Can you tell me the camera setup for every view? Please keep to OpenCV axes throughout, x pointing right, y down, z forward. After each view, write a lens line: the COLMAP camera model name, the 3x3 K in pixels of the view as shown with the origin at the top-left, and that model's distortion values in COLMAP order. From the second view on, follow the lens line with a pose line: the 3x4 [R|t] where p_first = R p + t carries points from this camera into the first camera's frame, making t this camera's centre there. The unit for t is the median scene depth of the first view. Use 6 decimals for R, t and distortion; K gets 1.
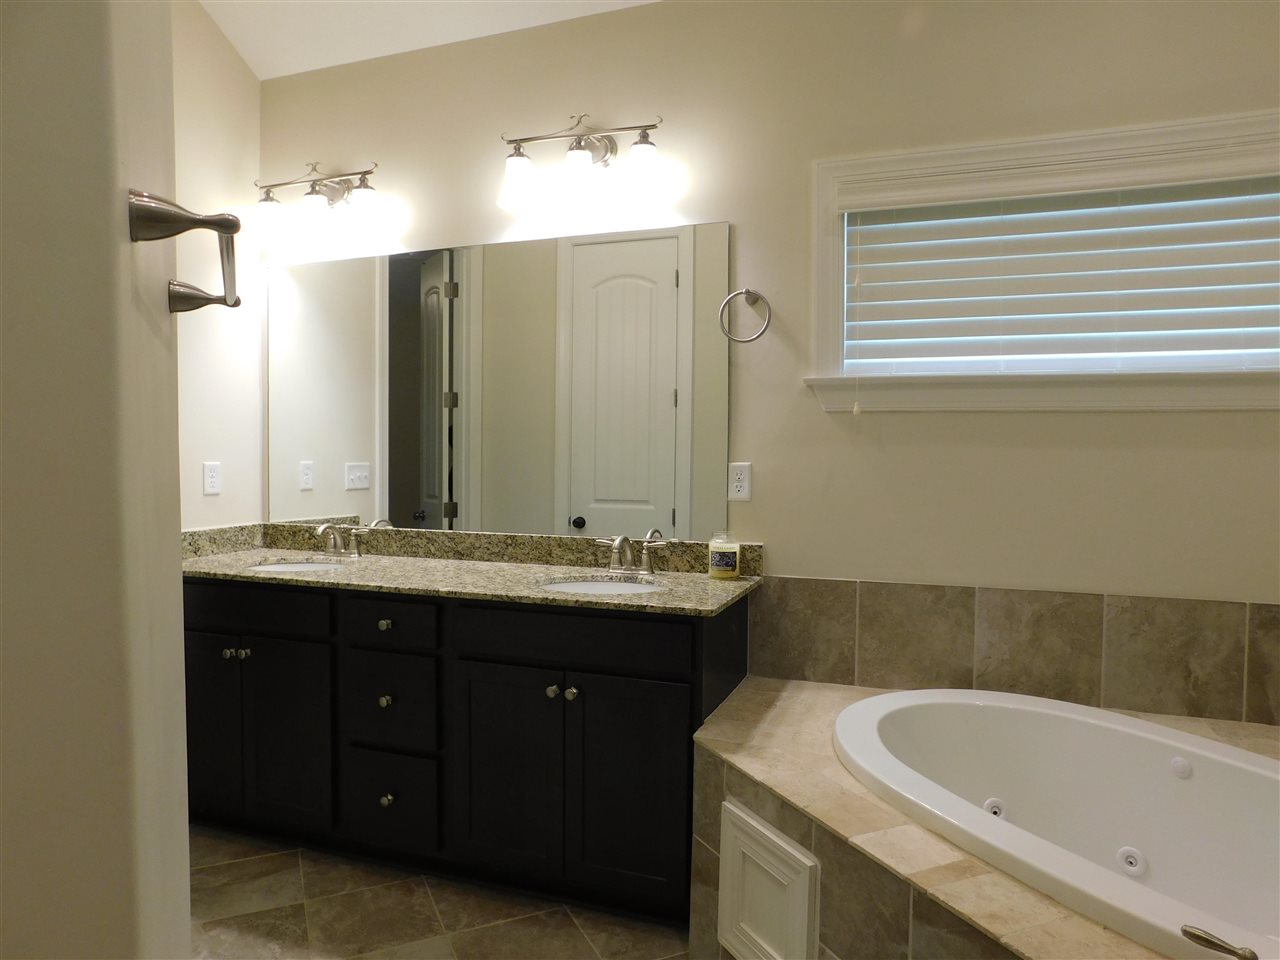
lens RADIAL K [[849.1, 0, 640.0], [0, 849.1, 480.0], [0, 0, 1]] dist [-0.029075, 0.003717]
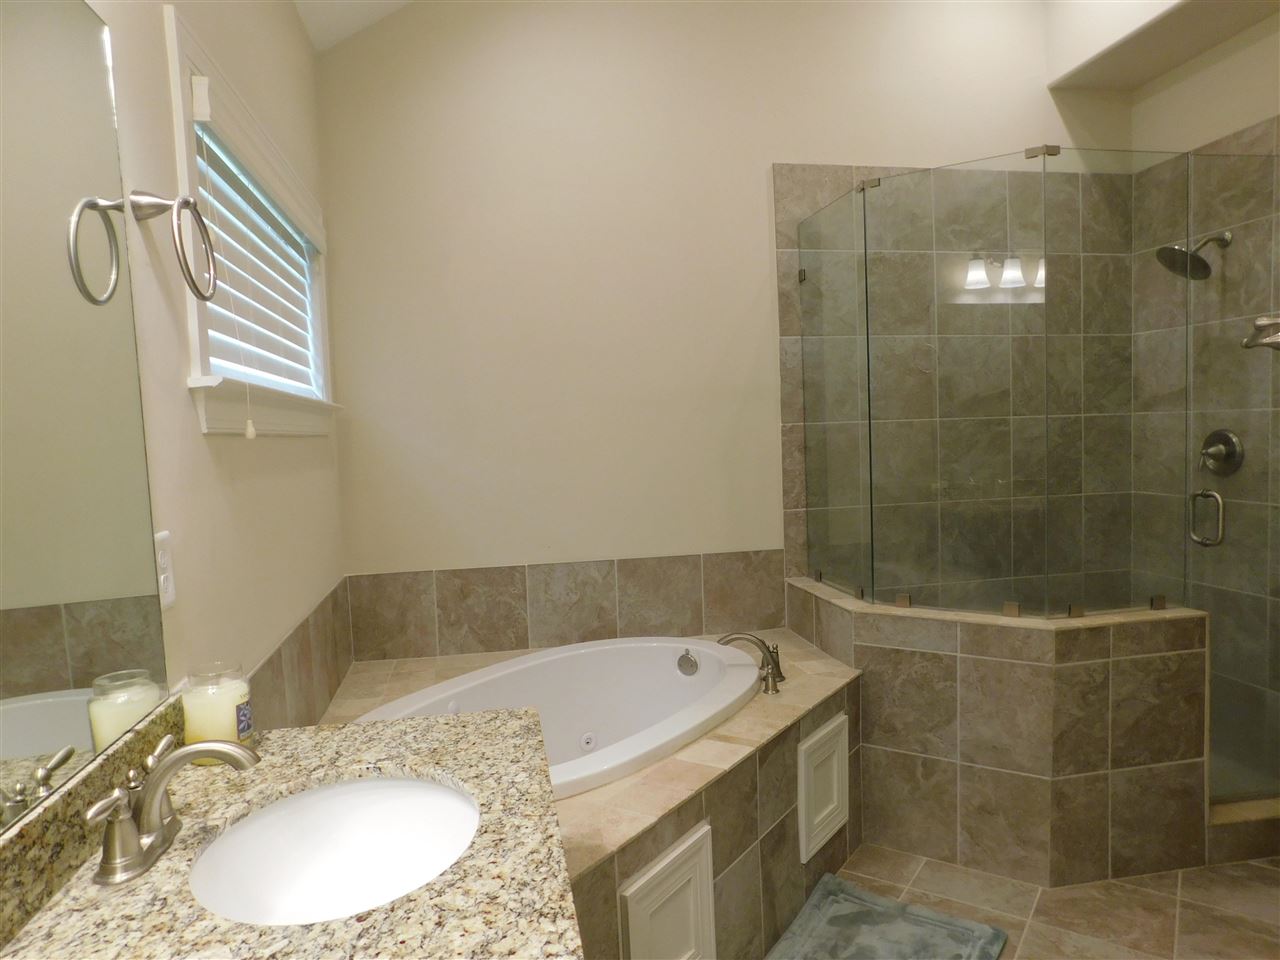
lens RADIAL K [[856.2, 0, 640.0], [0, 856.2, 480.0], [0, 0, 1]] dist [-0.059954, 0.056922]
pose [[-0.509307, -0.037517, 0.859767, -0.451888], [0.071448, 0.993757, 0.085688, -0.074812], [-0.857614, 0.105070, -0.503447, 1.001488]]
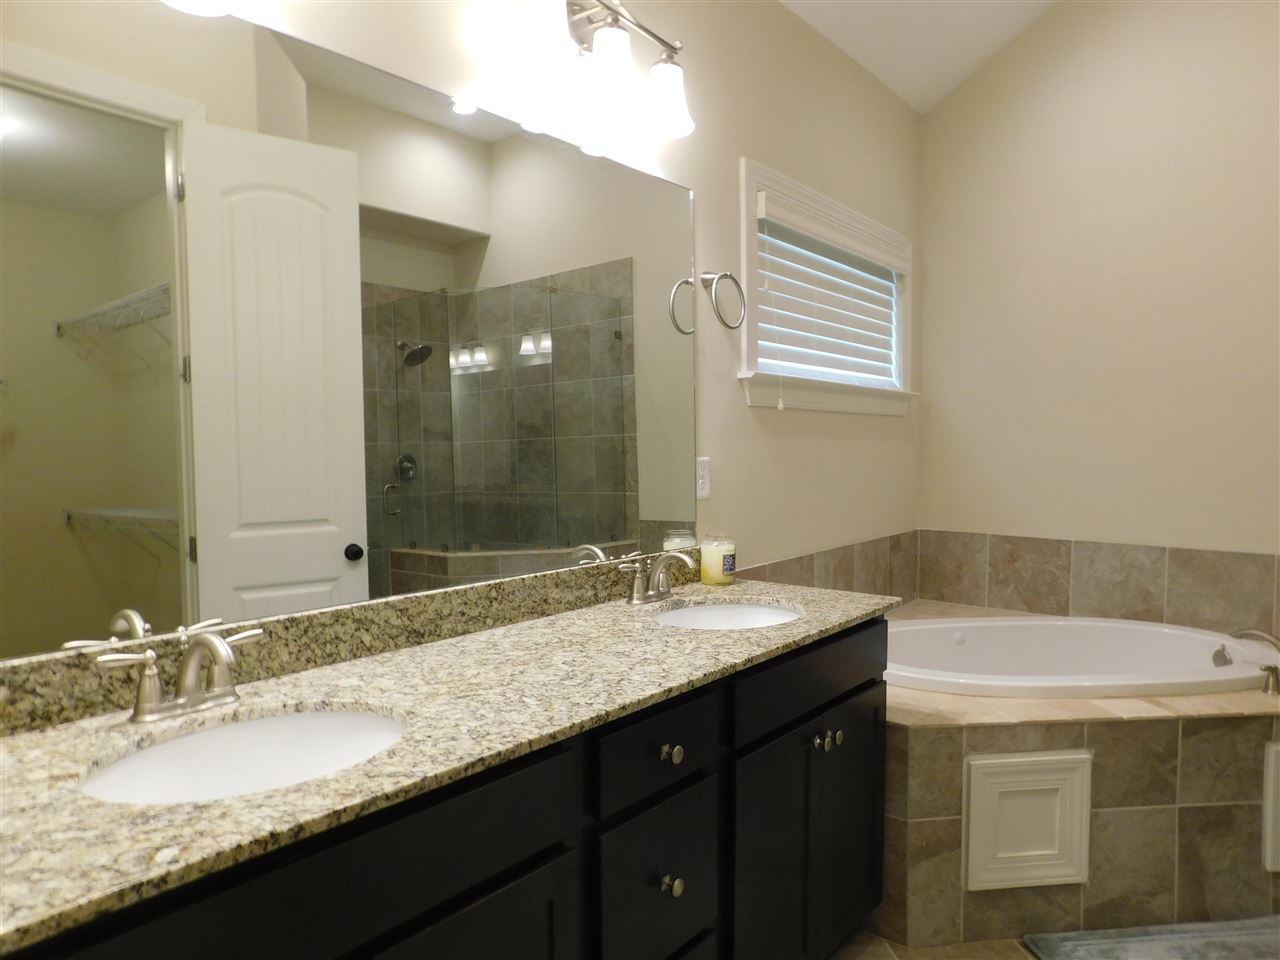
lens RADIAL K [[849.1, 0, 640.0], [0, 849.1, 480.0], [0, 0, 1]] dist [-0.029075, 0.003717]
pose [[0.318229, -0.049120, 0.946740, -0.776918], [0.037455, 0.998528, 0.039217, -0.034806], [-0.947274, 0.022980, 0.319601, 0.766504]]
